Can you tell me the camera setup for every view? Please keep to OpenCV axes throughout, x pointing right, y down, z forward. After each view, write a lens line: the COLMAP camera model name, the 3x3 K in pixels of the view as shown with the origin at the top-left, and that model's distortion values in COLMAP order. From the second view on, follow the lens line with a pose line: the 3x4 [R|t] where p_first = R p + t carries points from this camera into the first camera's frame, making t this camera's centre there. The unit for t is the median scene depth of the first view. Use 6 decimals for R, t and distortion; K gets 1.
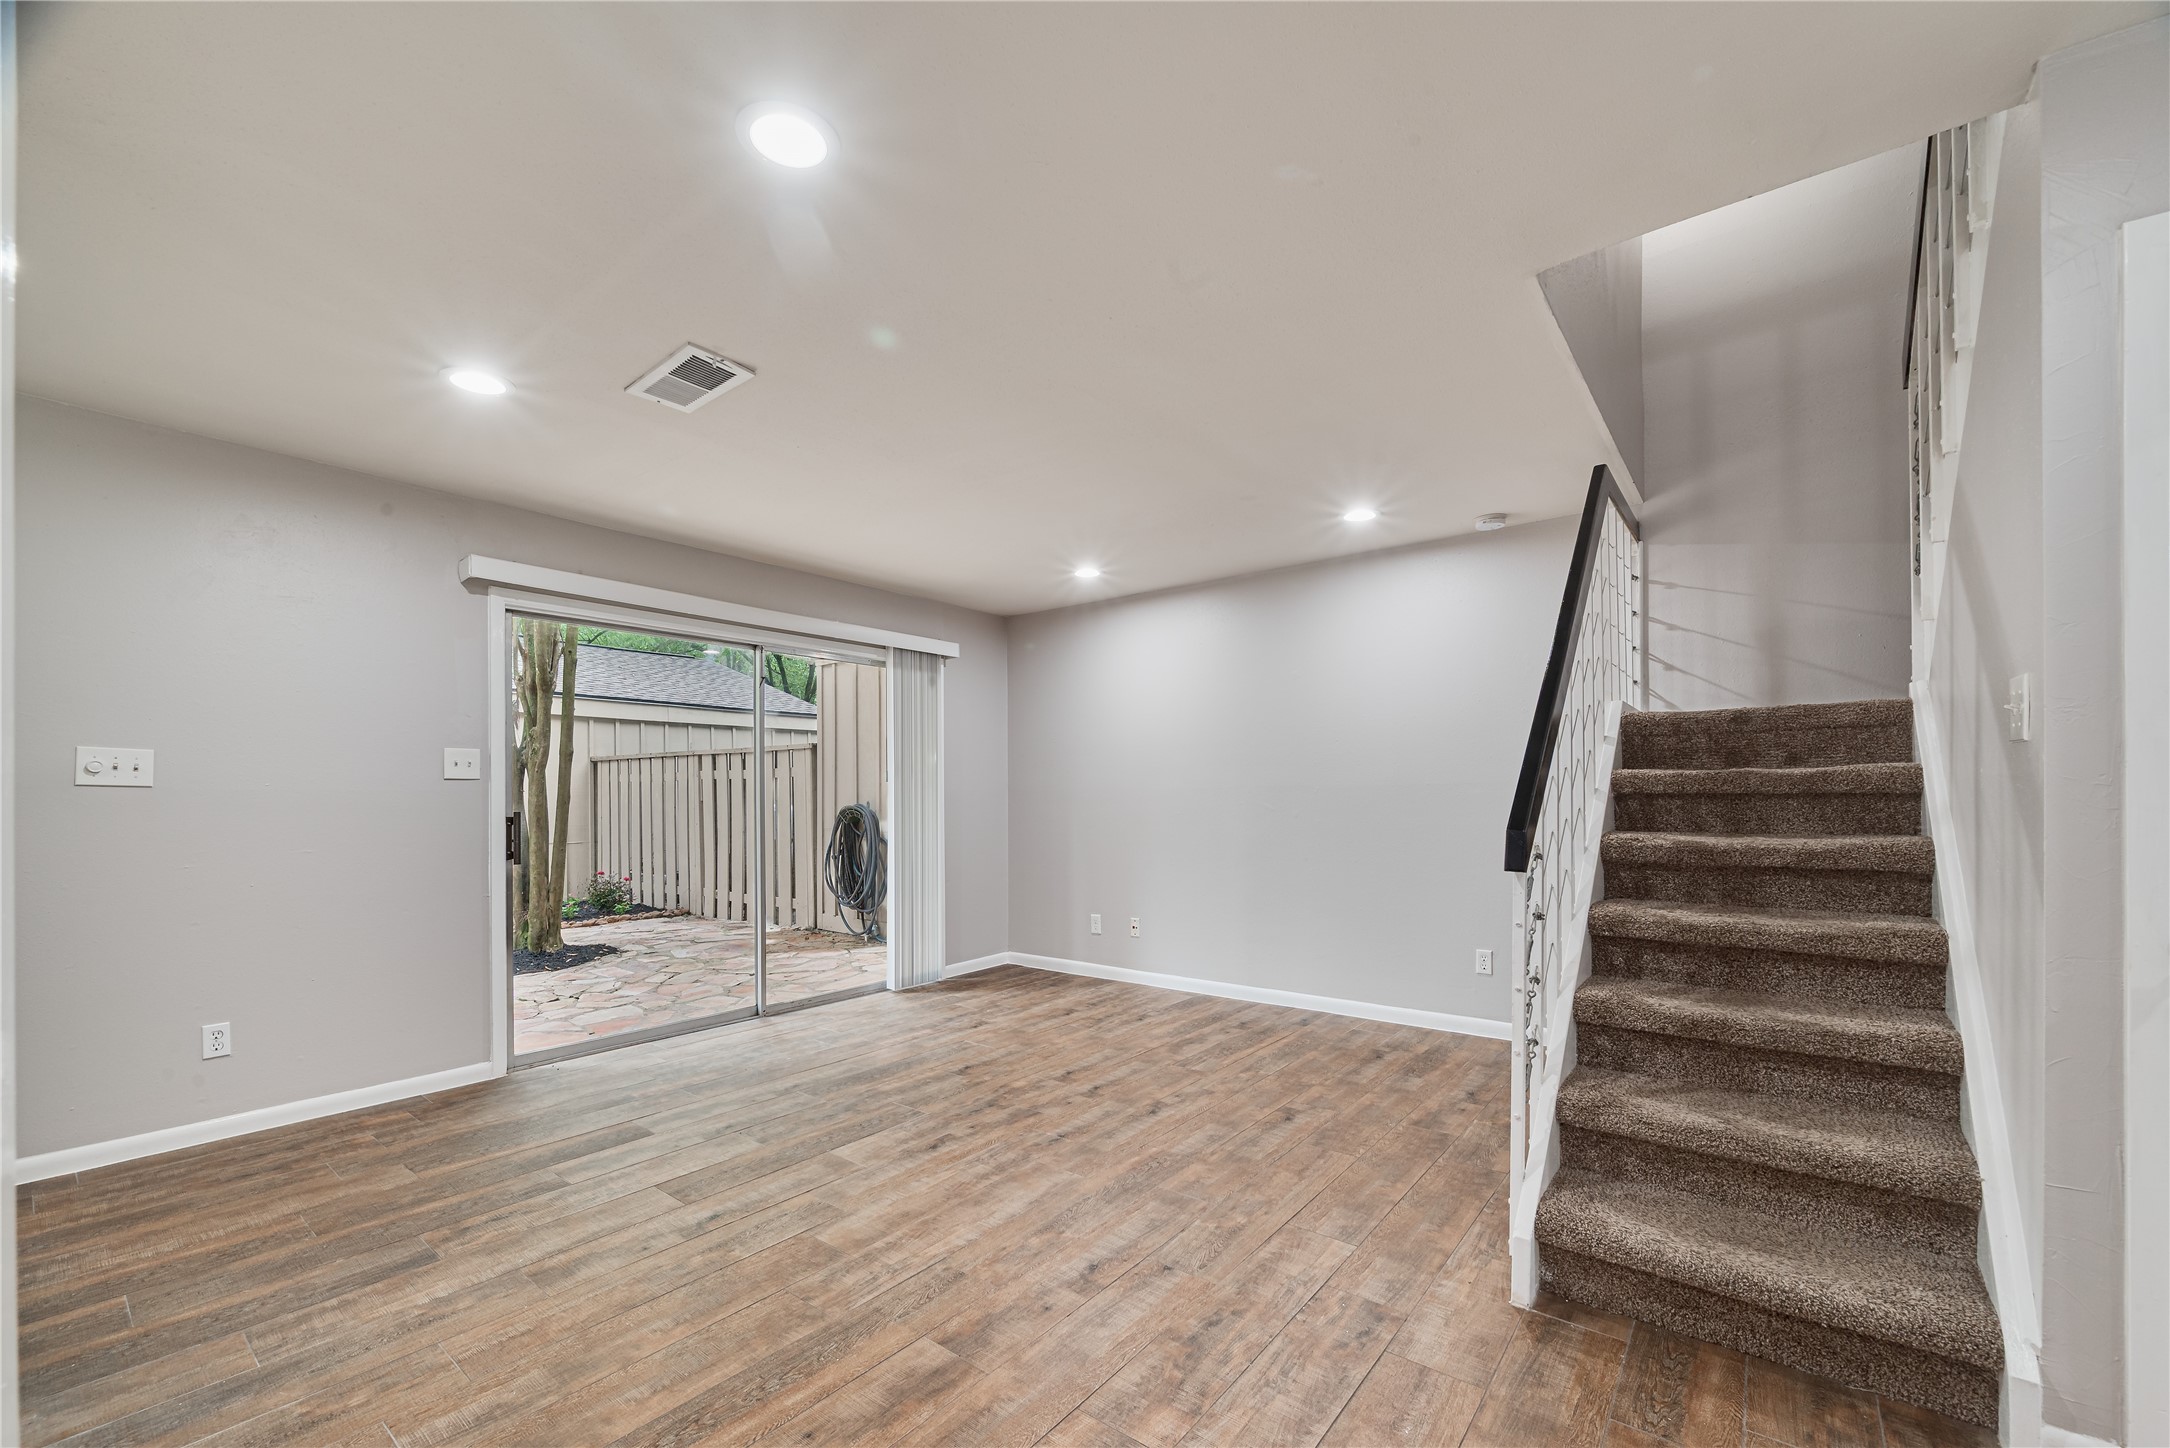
lens RADIAL K [[860.7, 0, 1090.7], [0, 860.7, 803.6], [0, 0, 1]] dist [-0.007628, -0.000201]
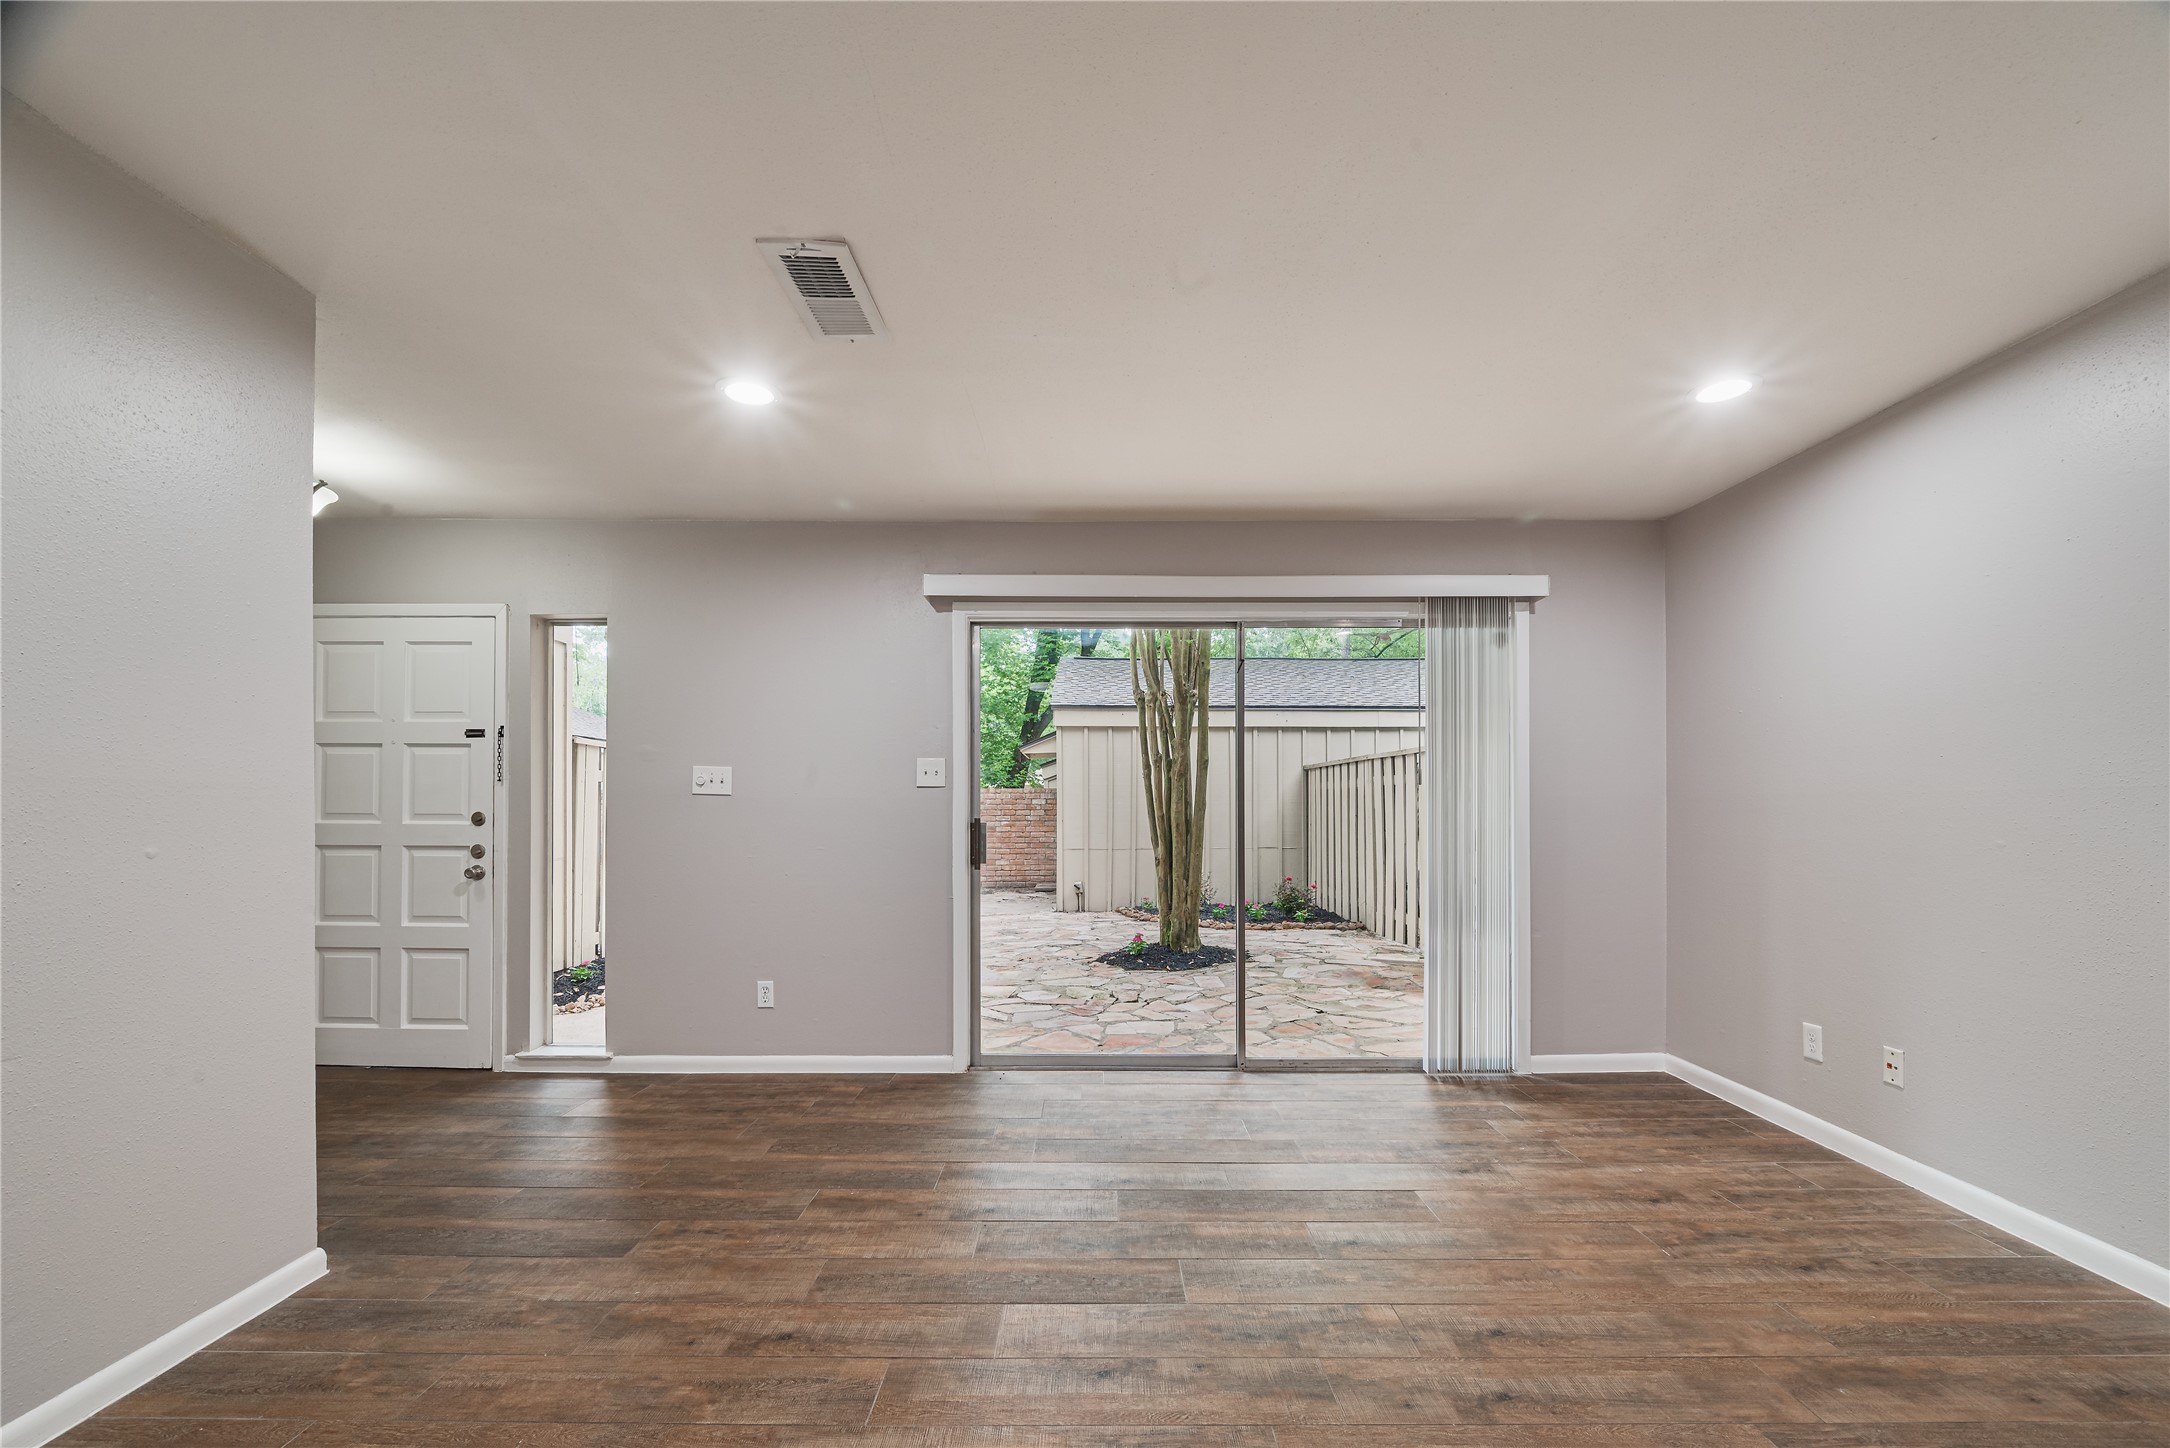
lens RADIAL K [[860.7, 0, 1090.7], [0, 860.7, 803.6], [0, 0, 1]] dist [-0.007628, -0.000201]
pose [[0.617105, 0.002581, -0.786876, 0.213221], [-0.009495, 0.999946, -0.004166, -0.004709], [0.786823, 0.010042, 0.617097, 0.441358]]
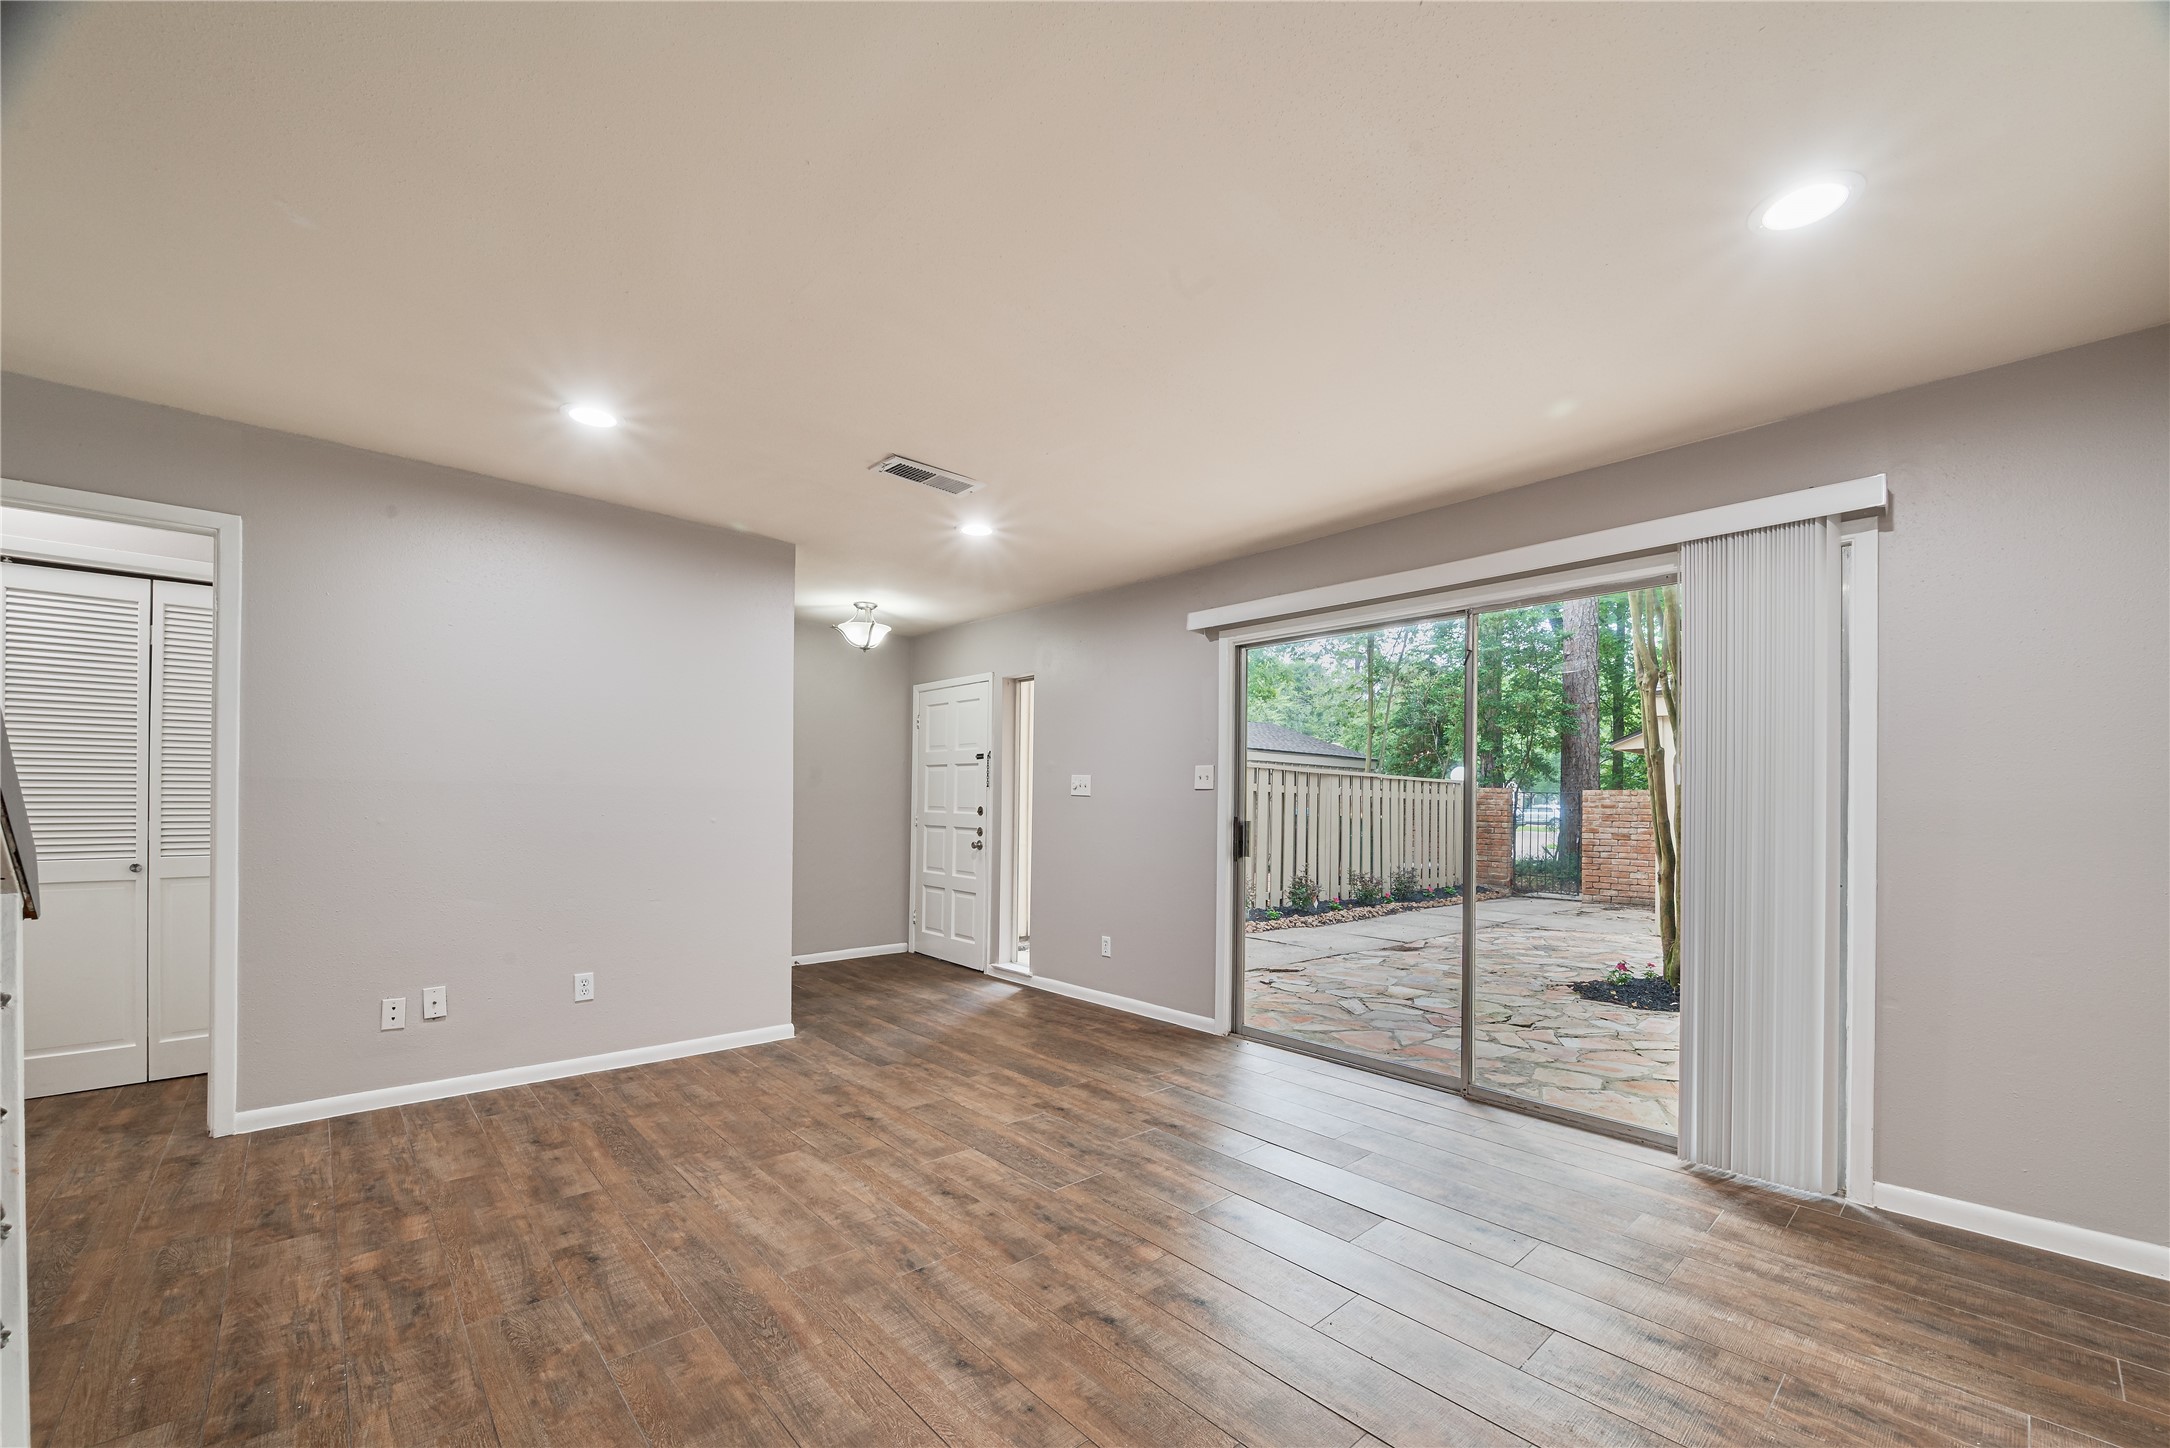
lens RADIAL K [[858.1, 0, 1101.2], [0, 858.1, 801.5], [0, 0, 1]] dist [-0.006561, 0.000086]
pose [[-0.154049, 0.003013, -0.988059, 0.492181], [-0.017629, 0.999828, 0.005797, -0.013974], [0.987906, 0.018312, -0.153970, 0.936271]]
